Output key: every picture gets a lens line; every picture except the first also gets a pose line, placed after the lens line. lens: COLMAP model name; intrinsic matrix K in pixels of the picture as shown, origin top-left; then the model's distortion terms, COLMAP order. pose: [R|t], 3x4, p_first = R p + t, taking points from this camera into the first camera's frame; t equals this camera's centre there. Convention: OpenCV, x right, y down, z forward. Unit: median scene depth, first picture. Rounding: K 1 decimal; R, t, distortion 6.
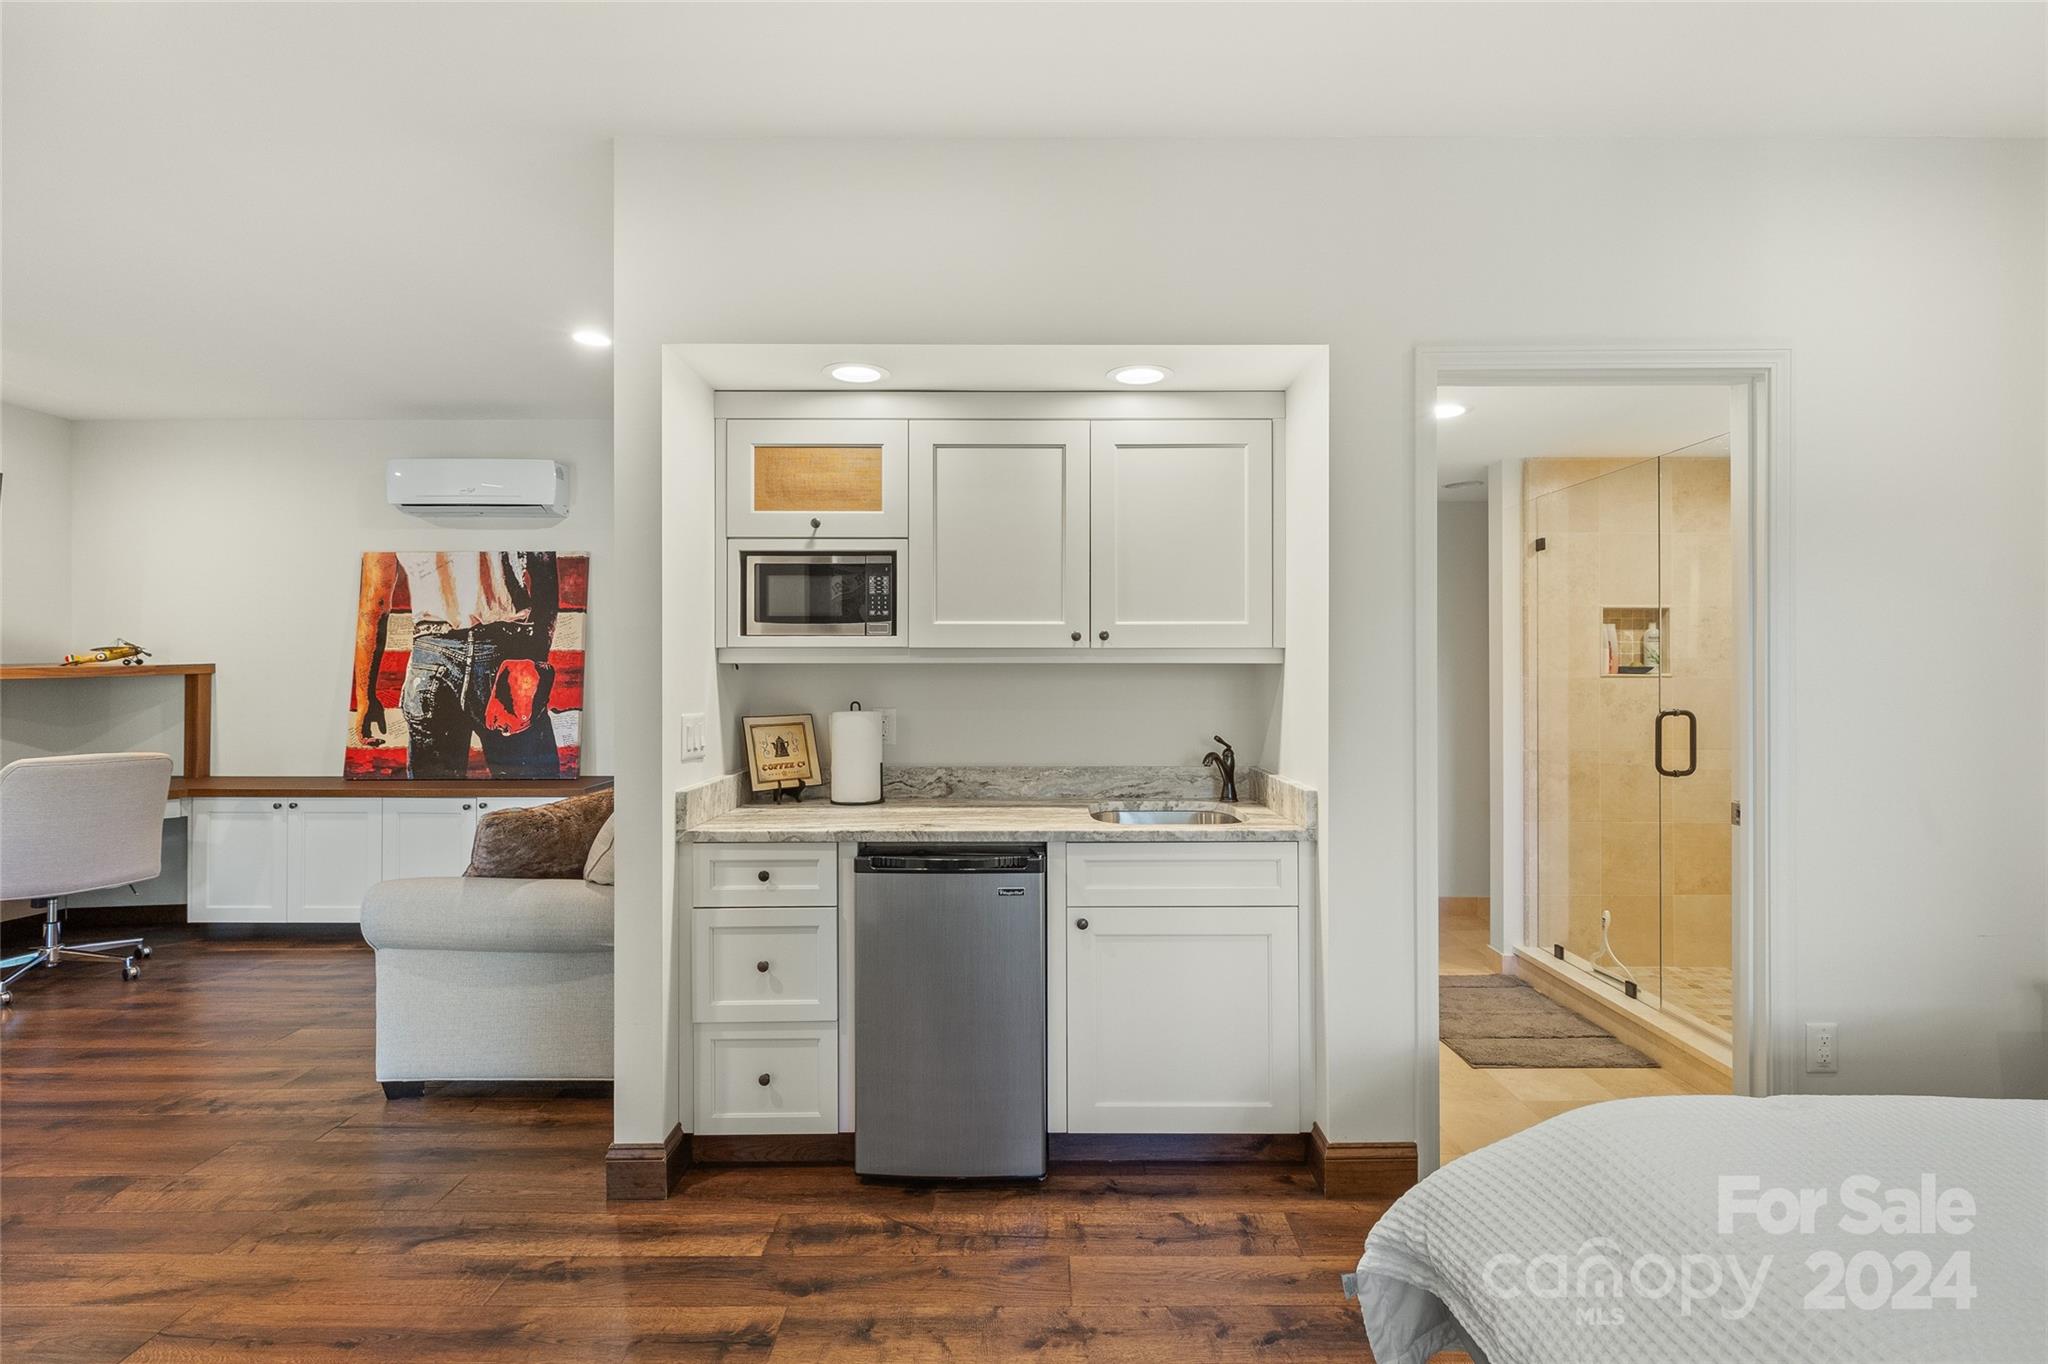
lens RADIAL K [[921.9, 0, 1026.5], [0, 921.9, 671.9], [0, 0, 1]] dist [0.005703, 0.000694]
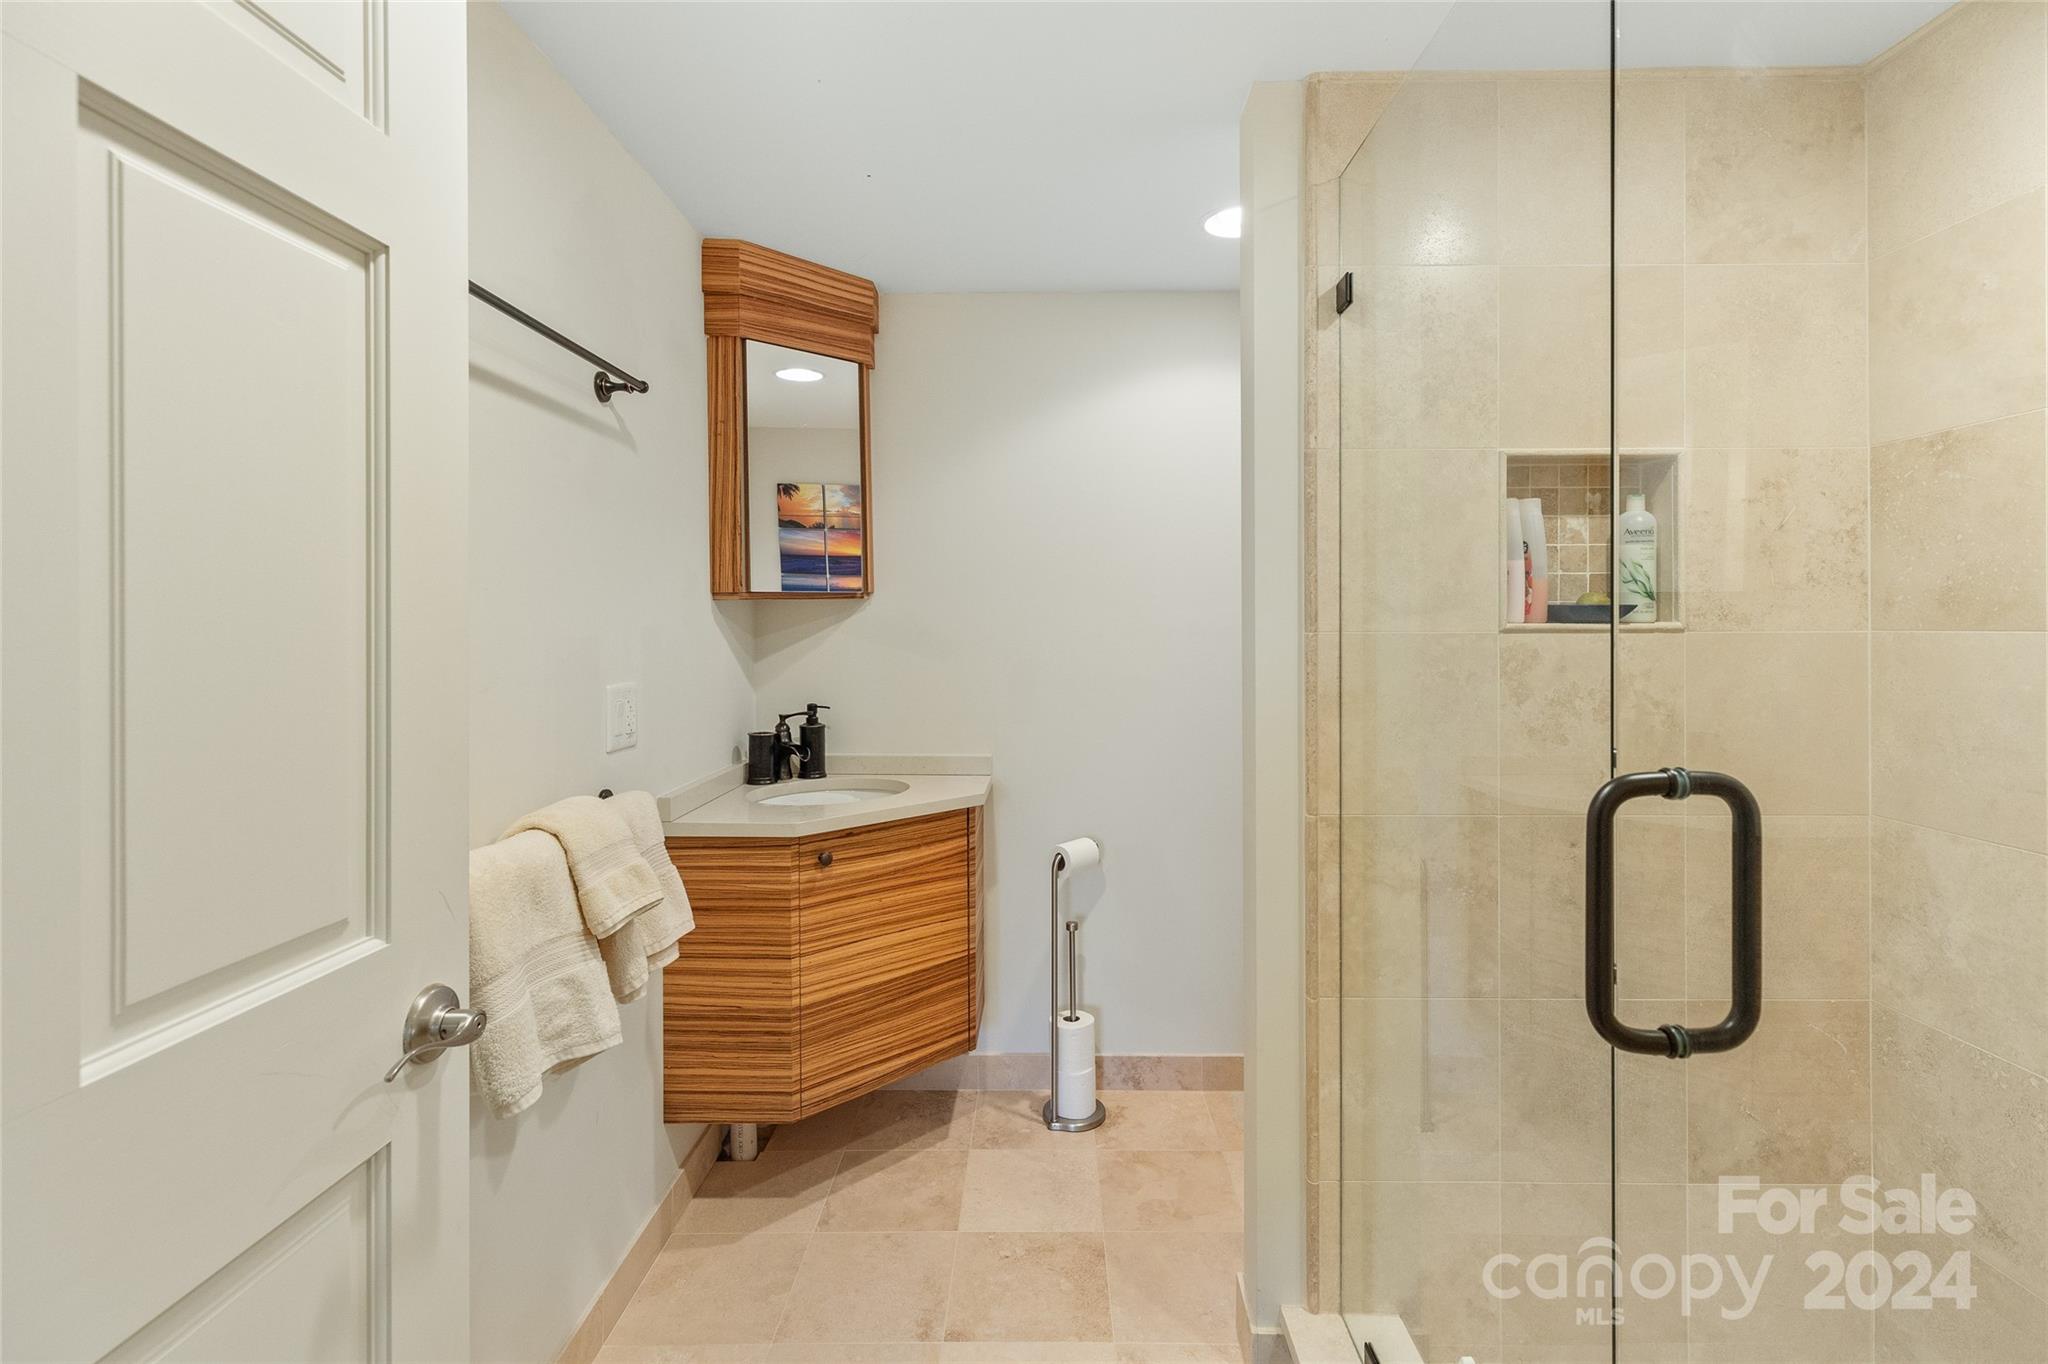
lens RADIAL K [[921.9, 0, 1046.2], [0, 921.9, 628.8], [0, 0, 1]] dist [0.005703, 0.000694]
pose [[0.999926, -0.002376, -0.011943, 0.432151], [0.002437, 0.999984, 0.005108, 0.002009], [0.011931, -0.005137, 0.999916, 0.604070]]
